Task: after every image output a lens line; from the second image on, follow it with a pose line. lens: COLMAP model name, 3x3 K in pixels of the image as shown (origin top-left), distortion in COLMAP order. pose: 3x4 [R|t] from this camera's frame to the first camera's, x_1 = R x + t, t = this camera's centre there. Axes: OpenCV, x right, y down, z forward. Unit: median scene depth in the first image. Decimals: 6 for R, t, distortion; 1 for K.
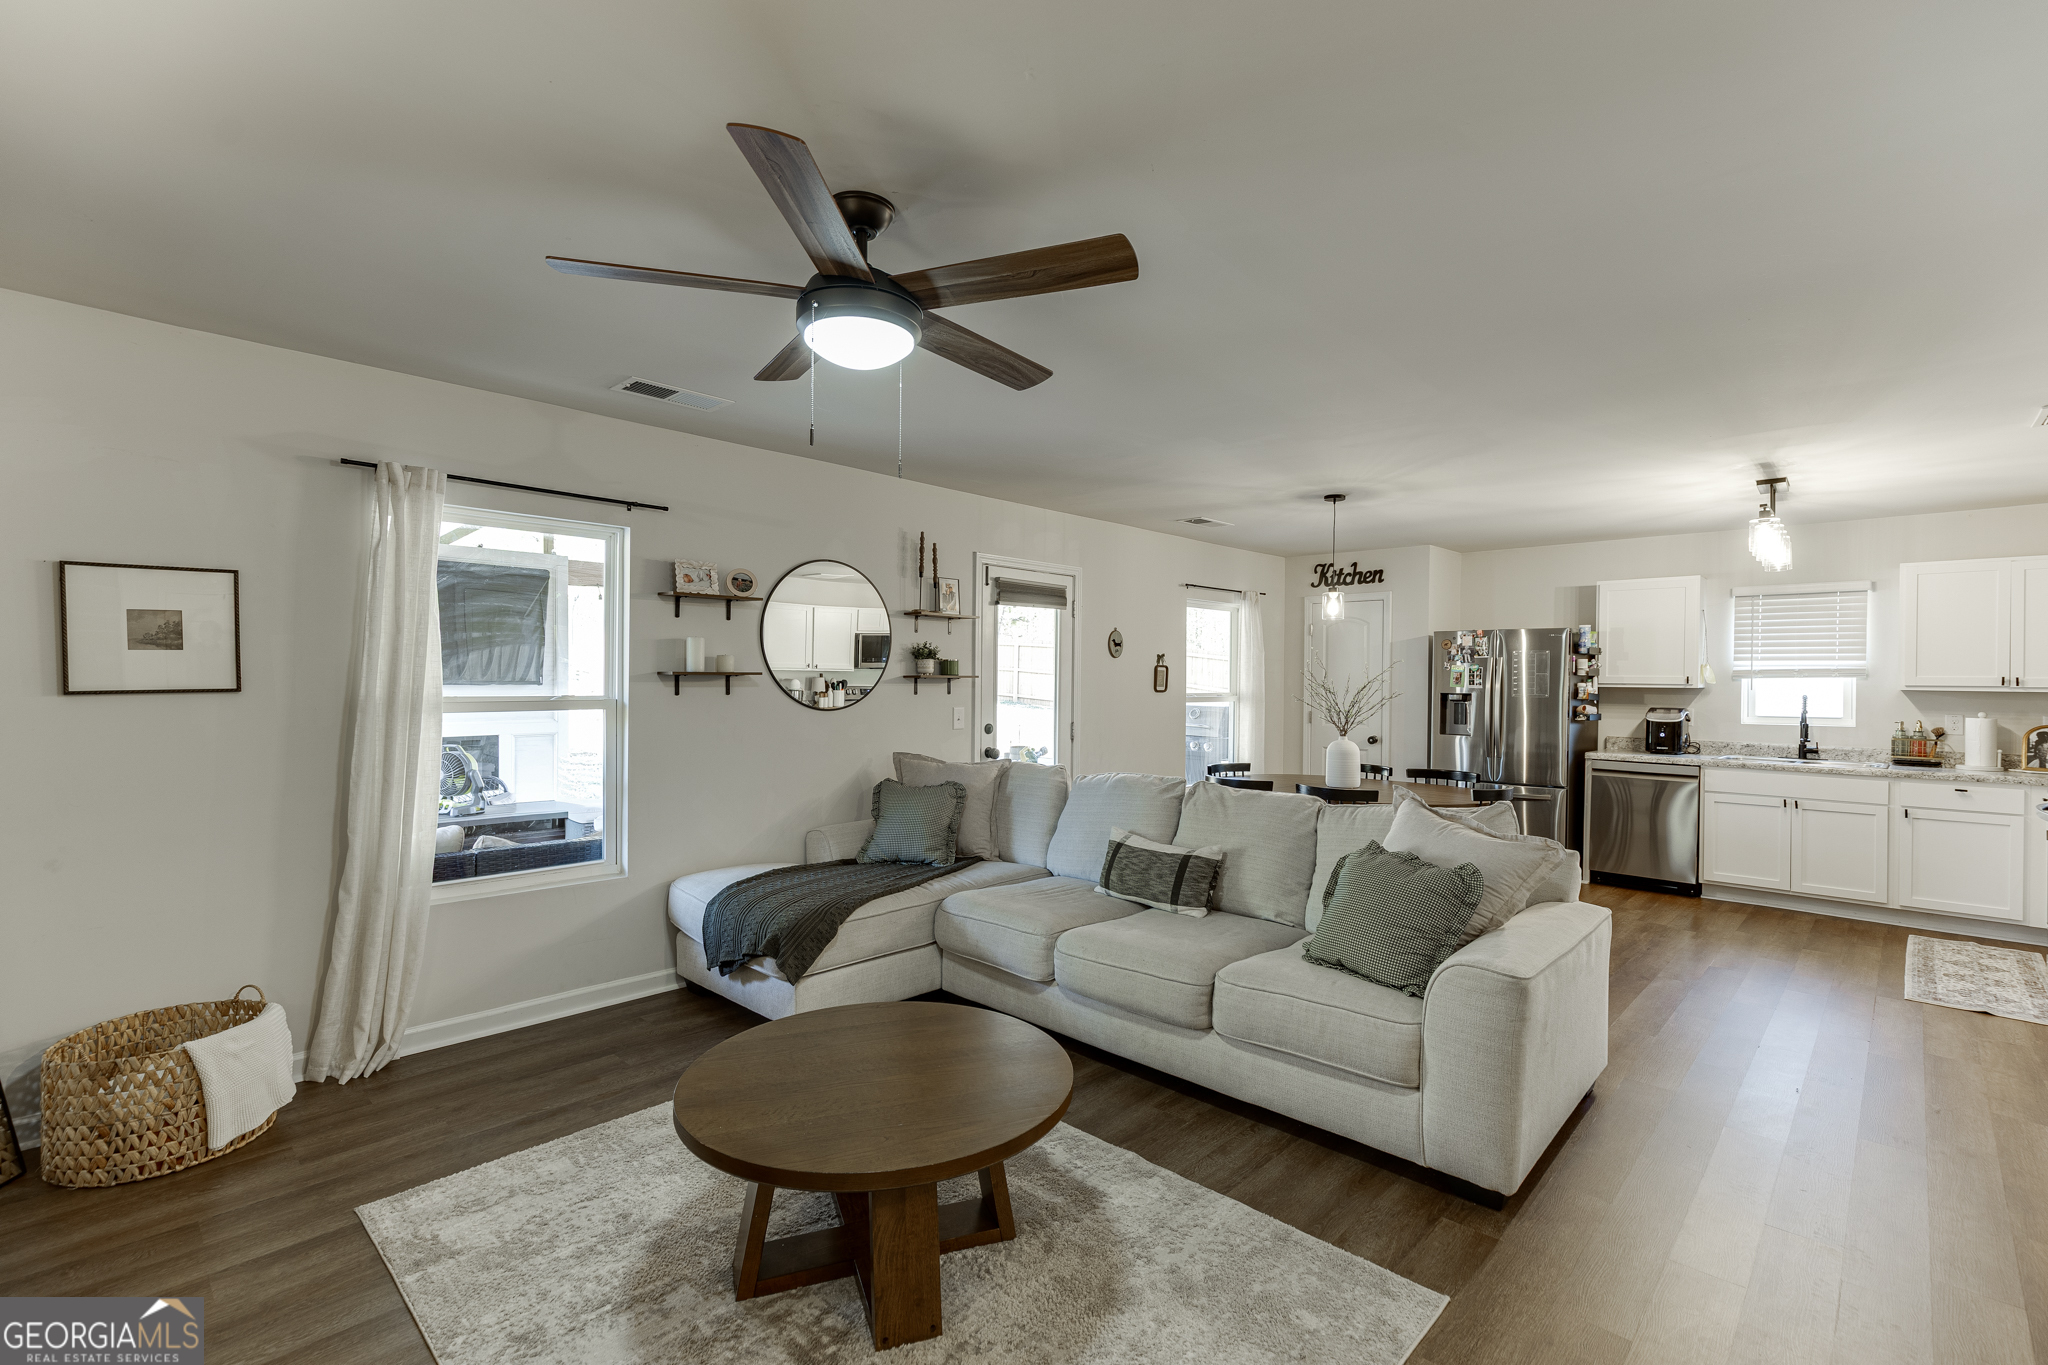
lens RADIAL K [[911.4, 0, 1035.3], [0, 911.4, 685.3], [0, 0, 1]] dist [0.003008, -0.000597]
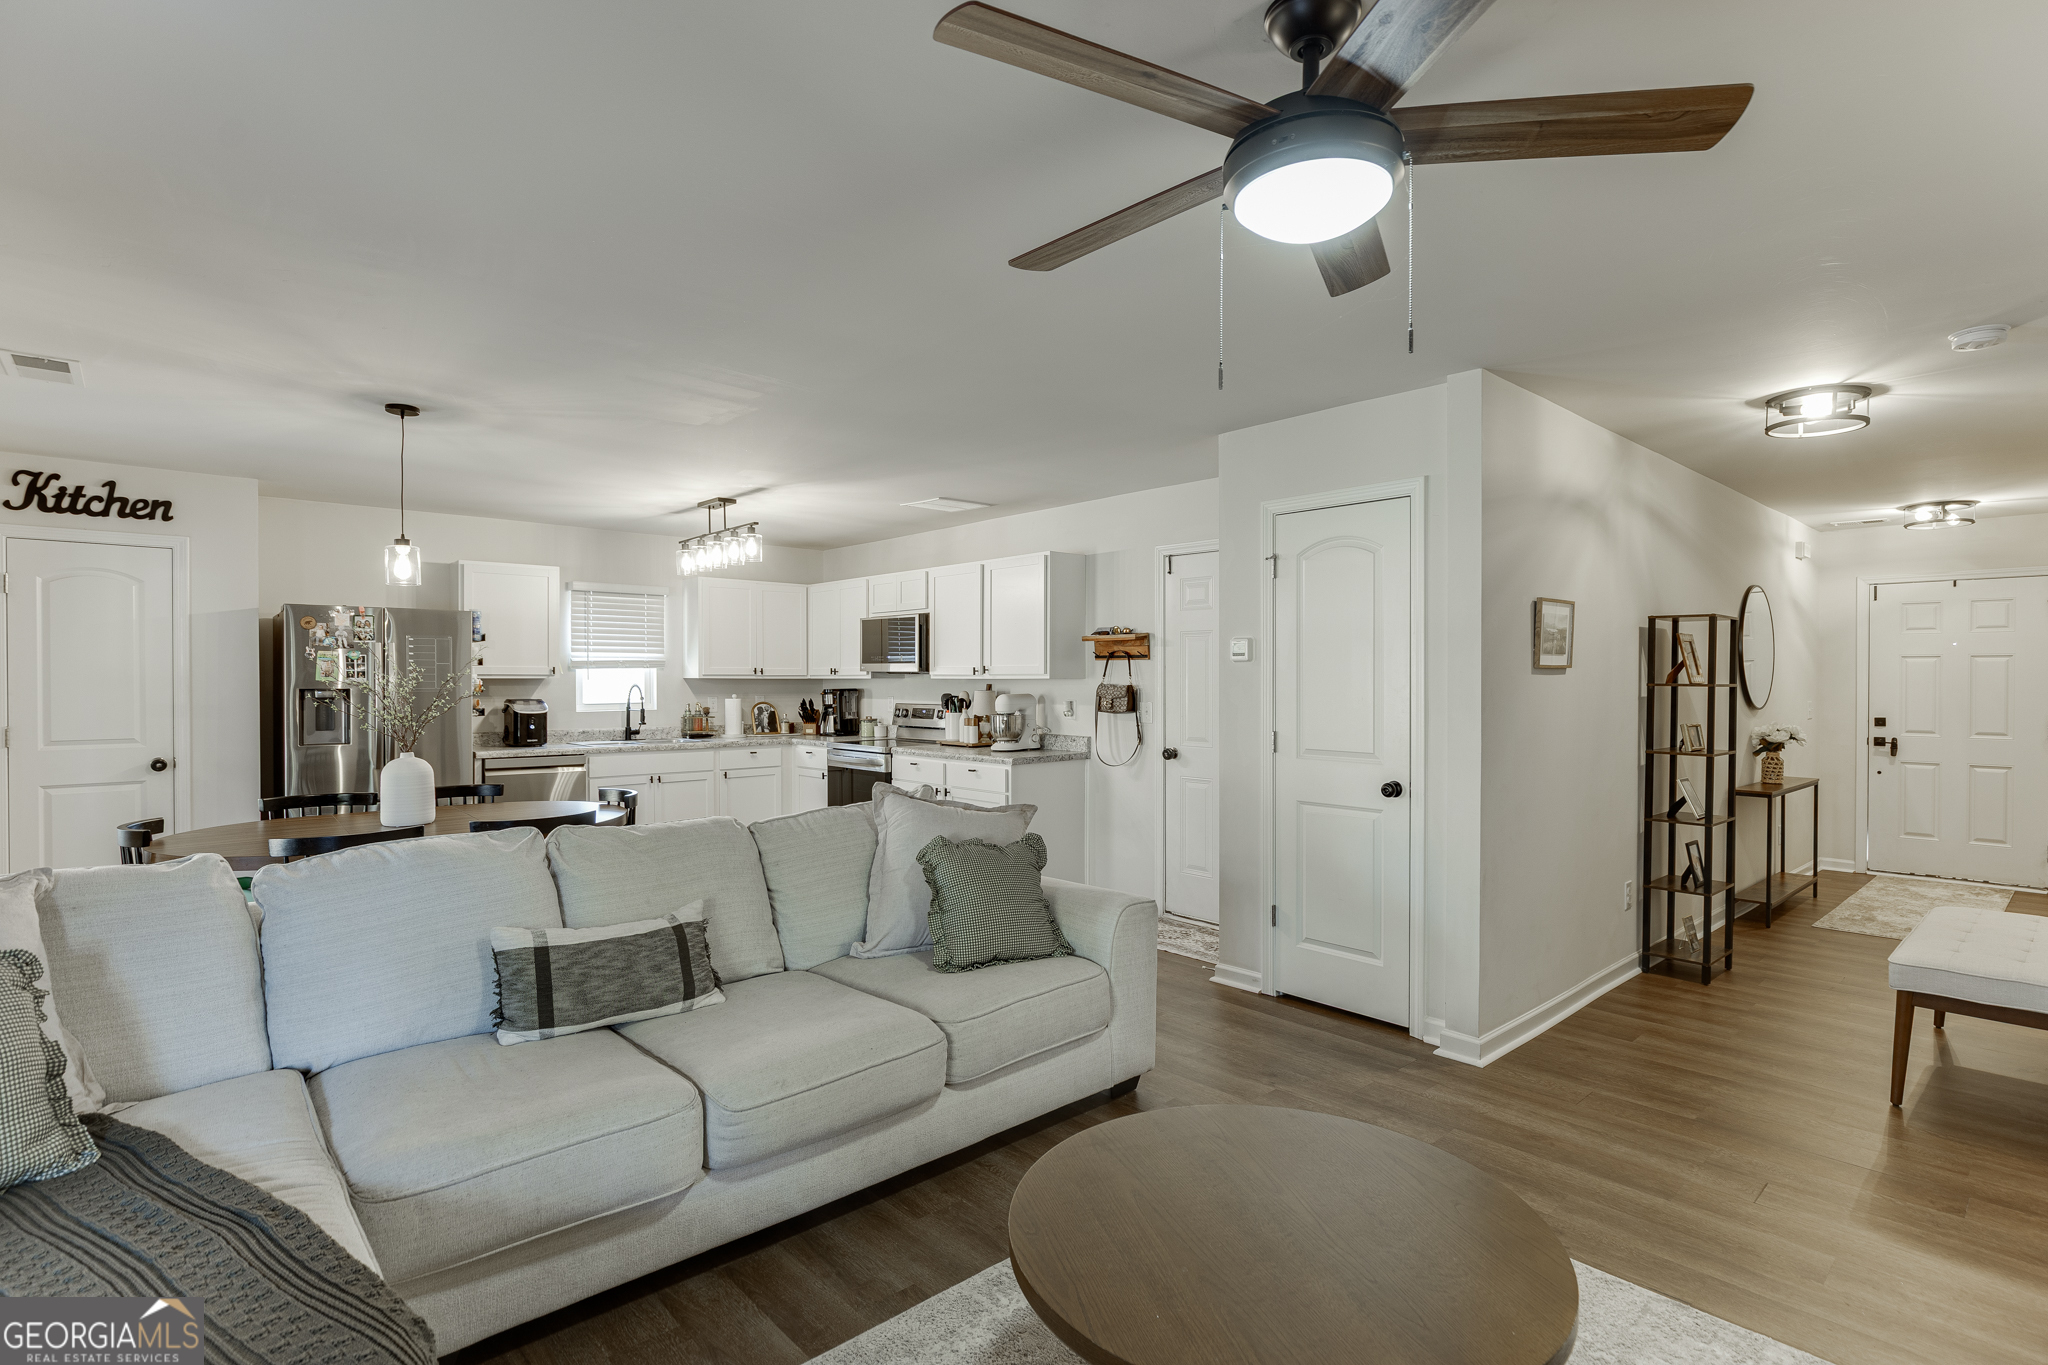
lens RADIAL K [[992.8, 0, 1038.1], [0, 992.8, 684.9], [0, 0, 1]] dist [-0.008216, 0.000675]
pose [[0.068723, -0.017108, 0.997489, -0.326494], [0.005469, 0.999844, 0.016771, -0.005137], [-0.997621, 0.004303, 0.068806, 0.386732]]
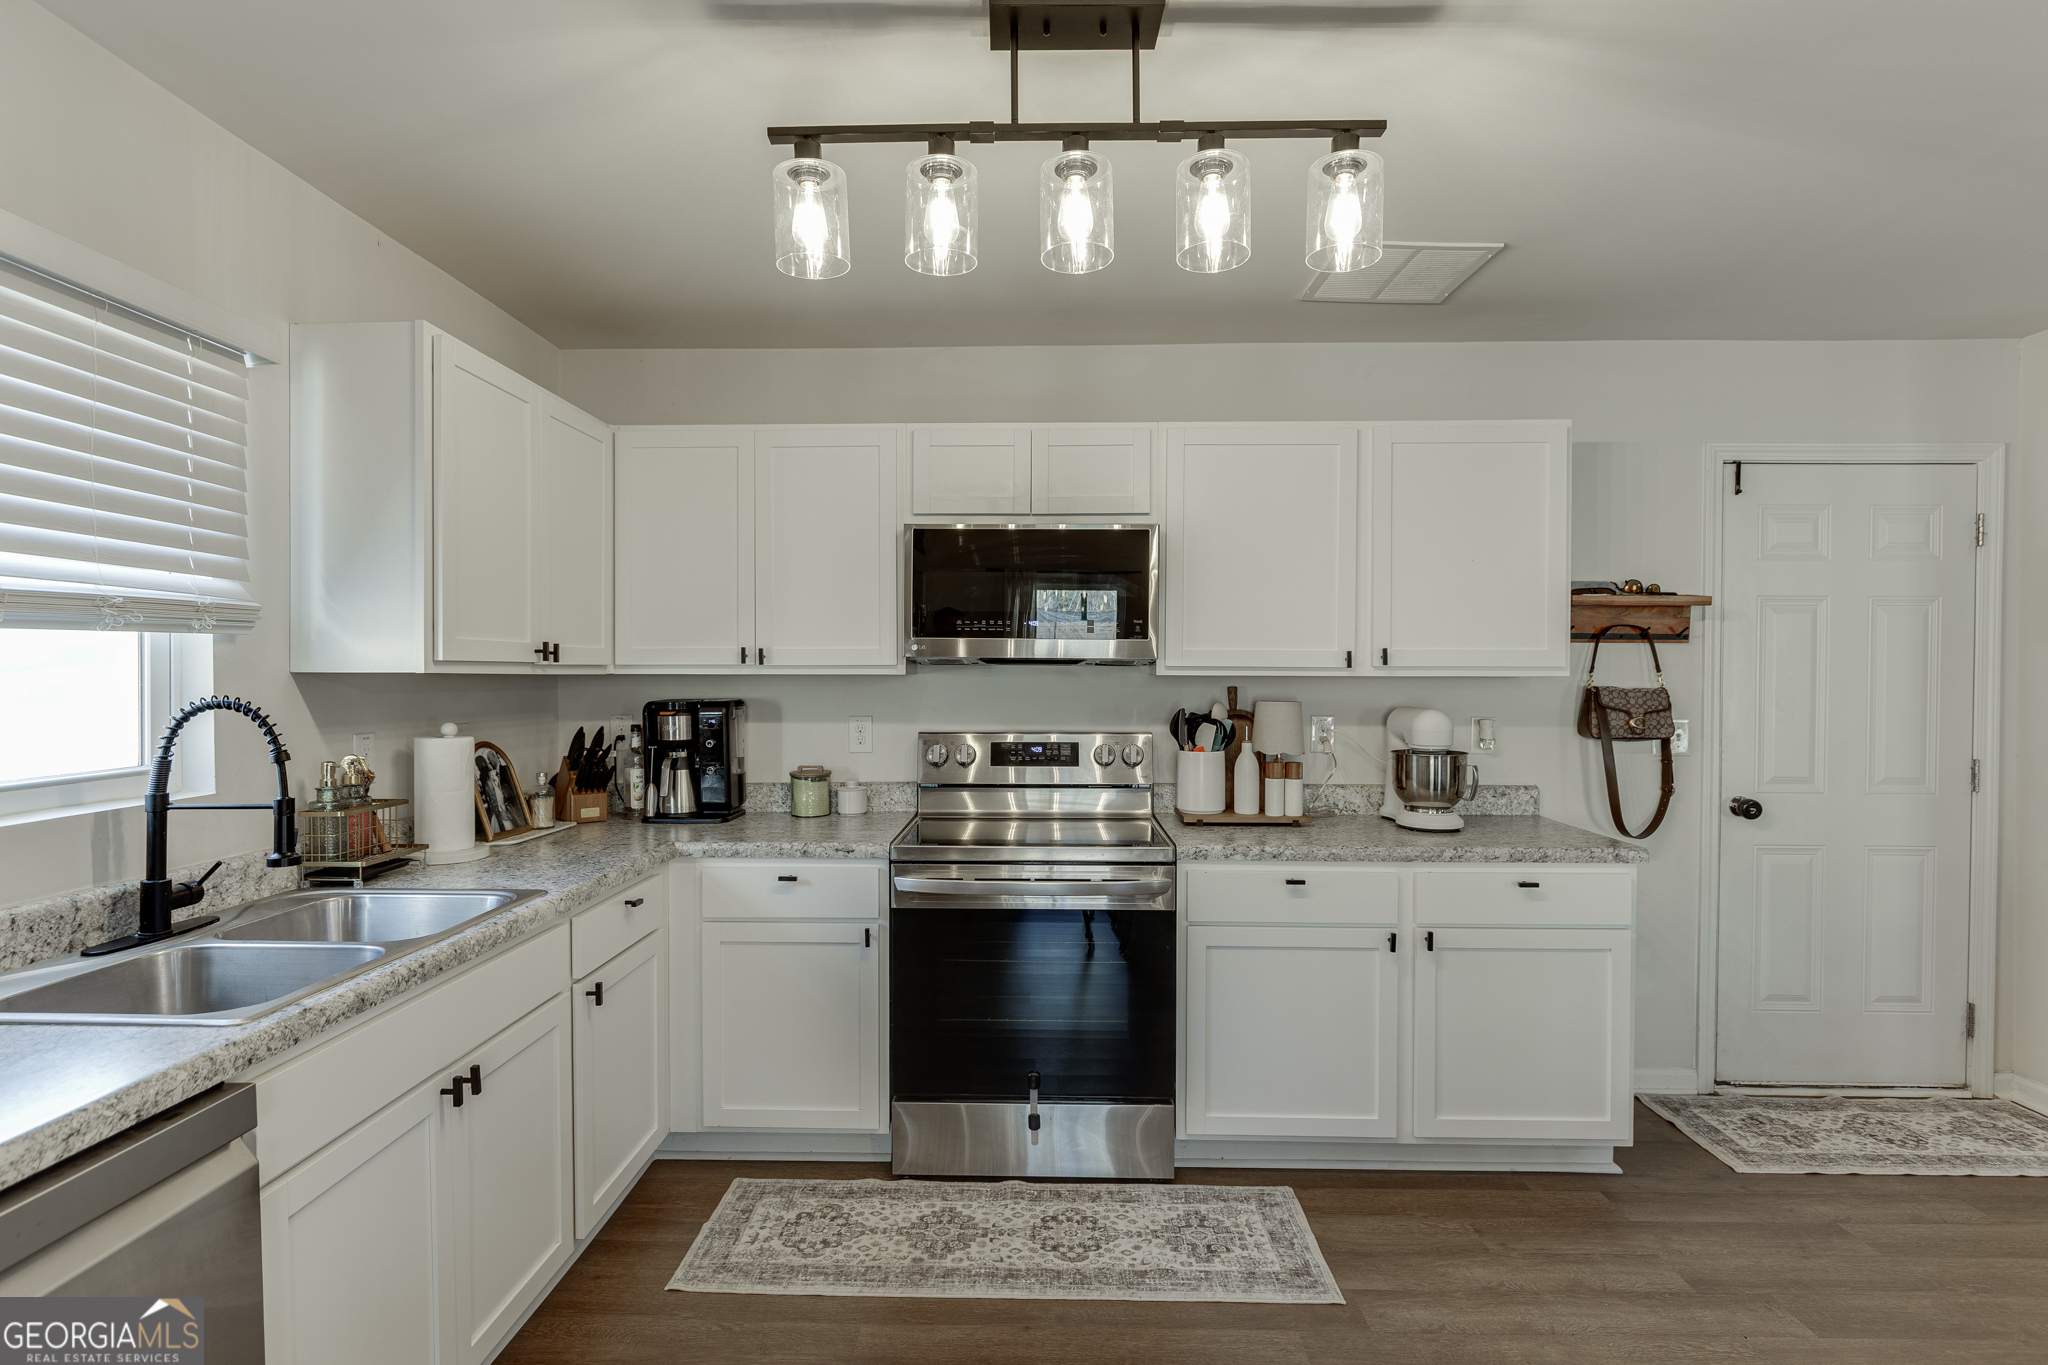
lens RADIAL K [[1021.8, 0, 1010.9], [0, 1021.8, 682.8], [0, 0, 1]] dist [-0.004037, -0.000222]
pose [[-0.670562, -0.018742, 0.741616, 0.428645], [-0.005710, 0.999782, 0.020104, -0.000345], [-0.741831, 0.009246, -0.670523, 0.956016]]
